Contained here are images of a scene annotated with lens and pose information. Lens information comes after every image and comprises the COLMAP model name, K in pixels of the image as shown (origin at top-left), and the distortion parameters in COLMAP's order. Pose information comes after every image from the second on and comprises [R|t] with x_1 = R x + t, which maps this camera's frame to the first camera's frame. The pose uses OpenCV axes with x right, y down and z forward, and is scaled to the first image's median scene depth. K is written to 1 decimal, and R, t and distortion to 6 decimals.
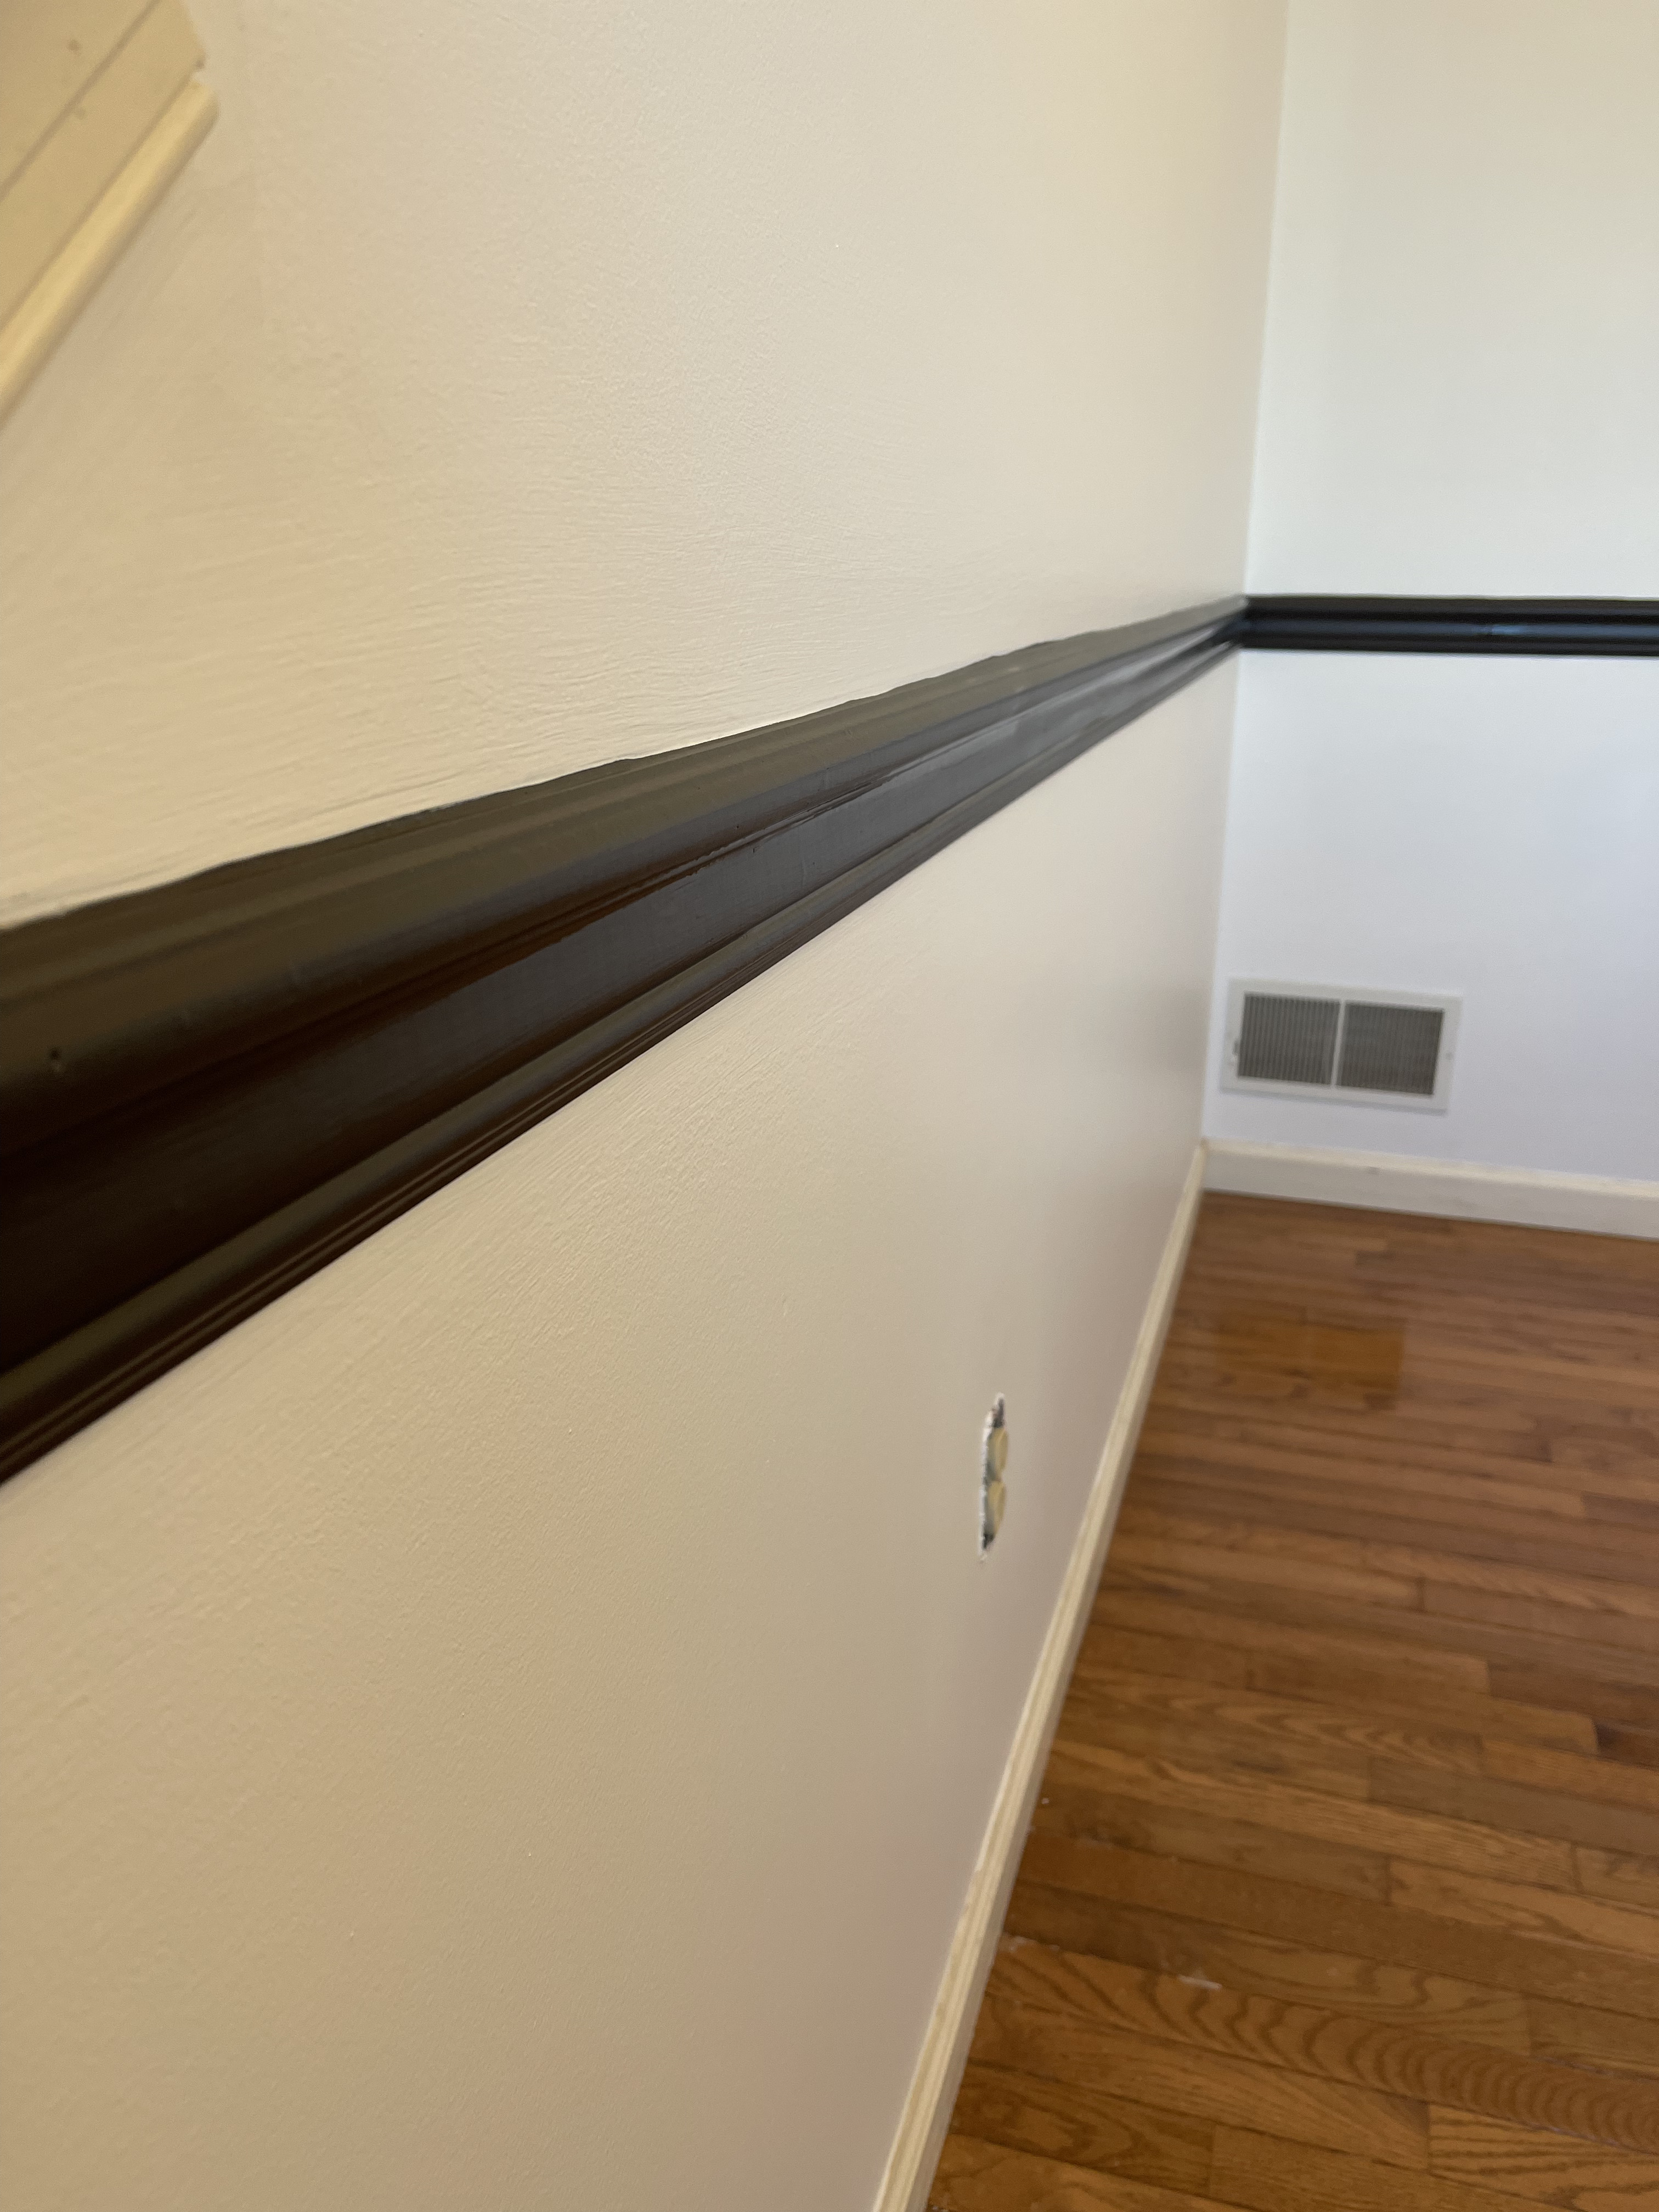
lens RADIAL K [[1662.3, 0, 832.2], [0, 1662.3, 1114.4], [0, 0, 1]] dist [0.064599, -0.084358]
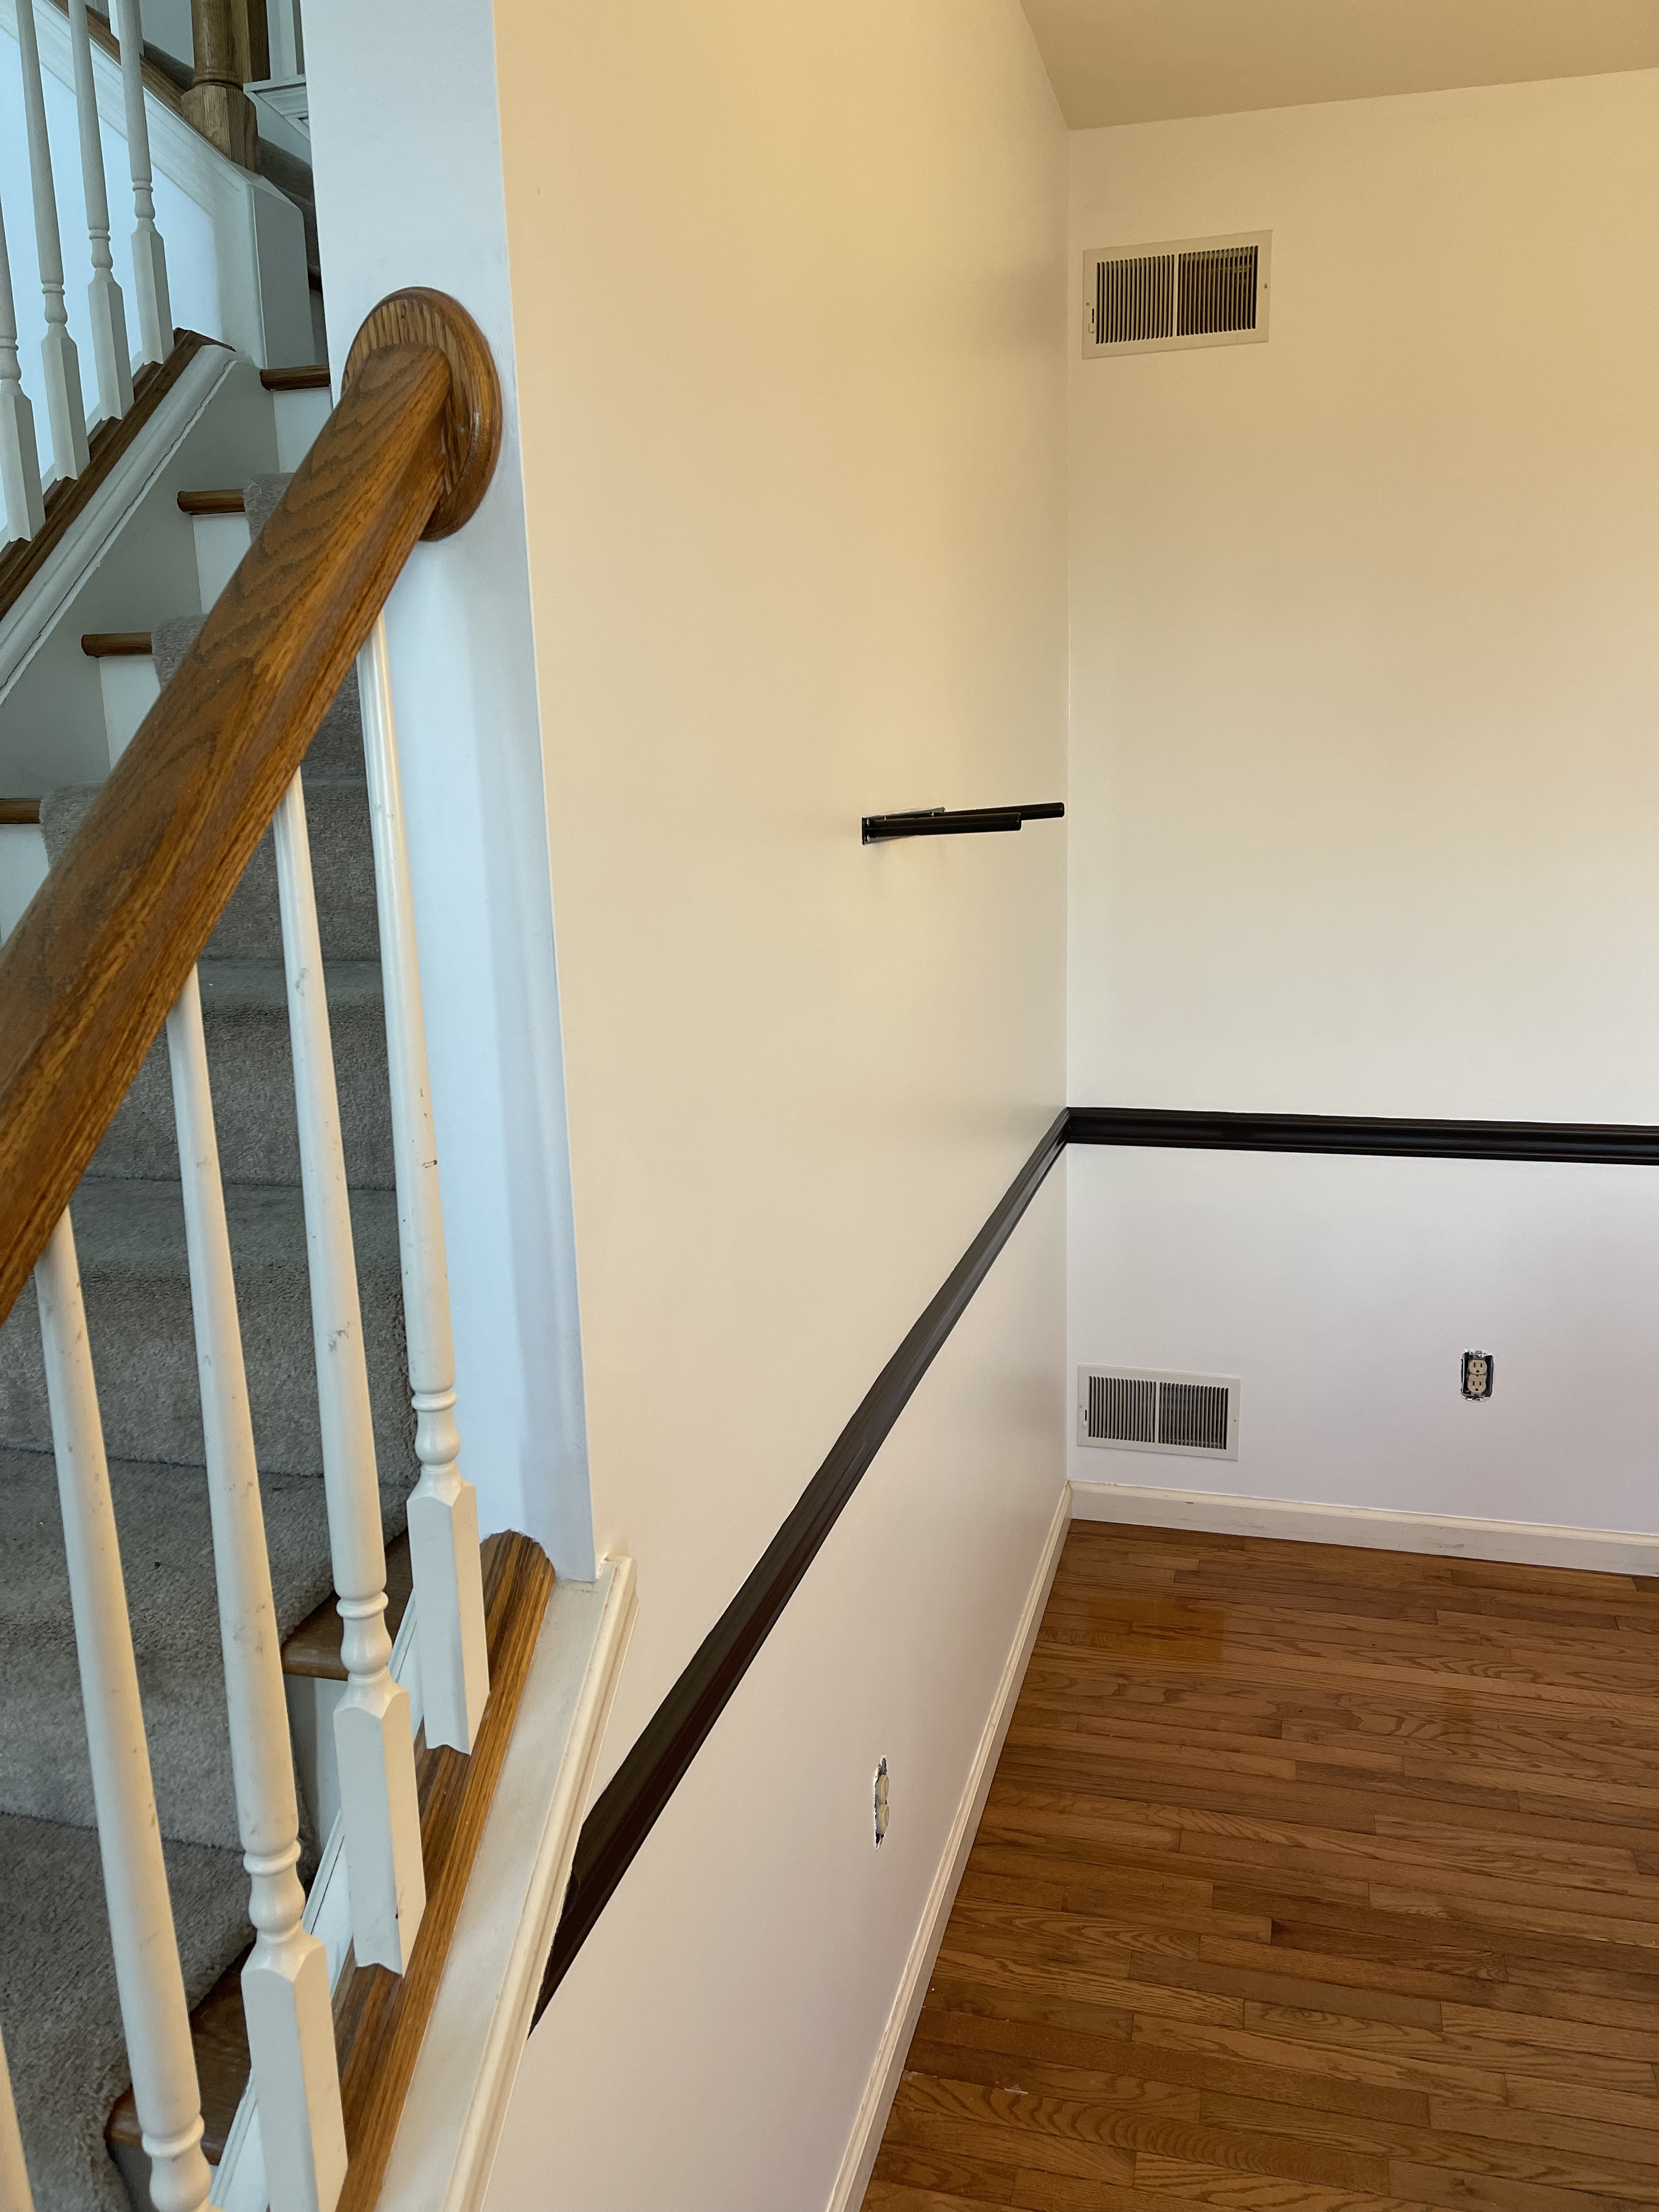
lens RADIAL K [[1662.3, 0, 832.2], [0, 1662.3, 1114.4], [0, 0, 1]] dist [0.064599, -0.084358]
pose [[0.999085, -0.039567, 0.016238, 0.032846], [0.041065, 0.993560, -0.105600, -0.264293], [-0.011955, 0.106171, 0.994276, -0.706624]]
